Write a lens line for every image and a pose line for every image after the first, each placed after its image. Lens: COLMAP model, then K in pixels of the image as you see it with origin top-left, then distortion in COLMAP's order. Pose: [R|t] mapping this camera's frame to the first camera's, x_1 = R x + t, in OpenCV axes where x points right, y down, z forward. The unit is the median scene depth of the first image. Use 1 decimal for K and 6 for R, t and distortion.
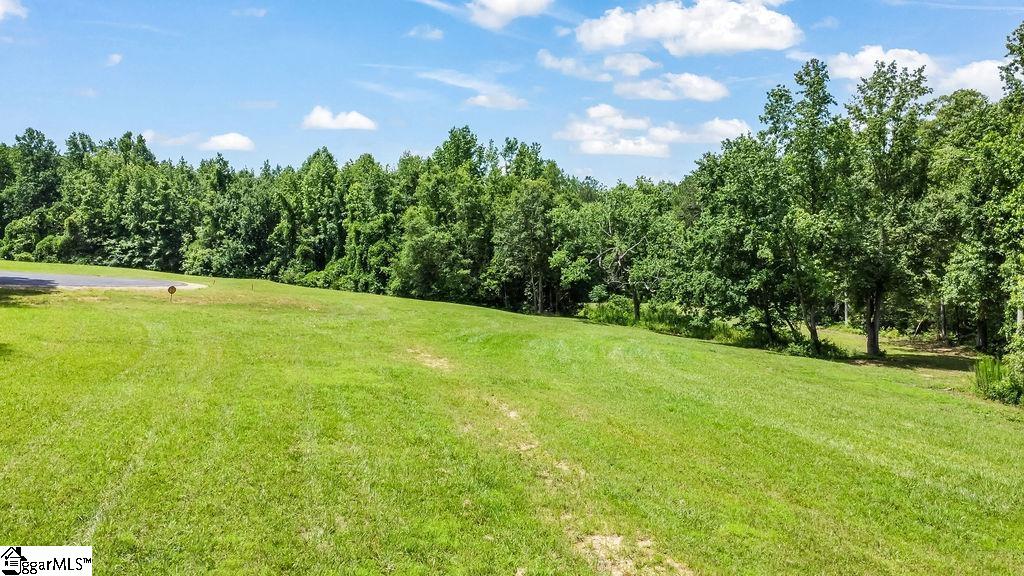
lens RADIAL K [[760.7, 0, 509.2], [0, 760.7, 280.7], [0, 0, 1]] dist [0.003046, 0.006435]
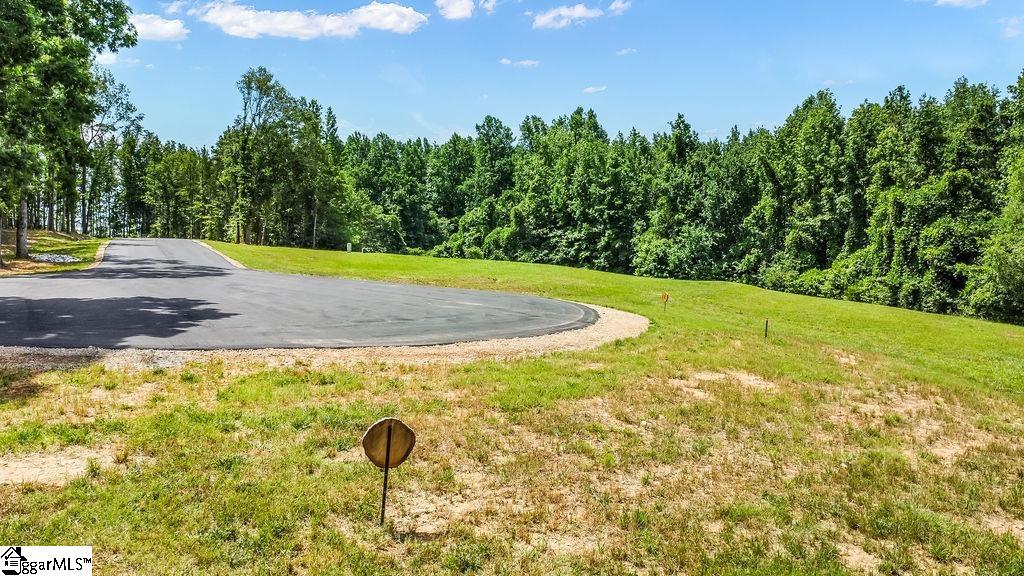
lens RADIAL K [[760.7, 0, 509.2], [0, 760.7, 280.7], [0, 0, 1]] dist [0.003046, 0.006435]
pose [[0.835677, 0.011063, -0.549110, -0.099412], [-0.003928, 0.999892, 0.014168, -0.009567], [0.549207, -0.009683, 0.835630, 0.261273]]
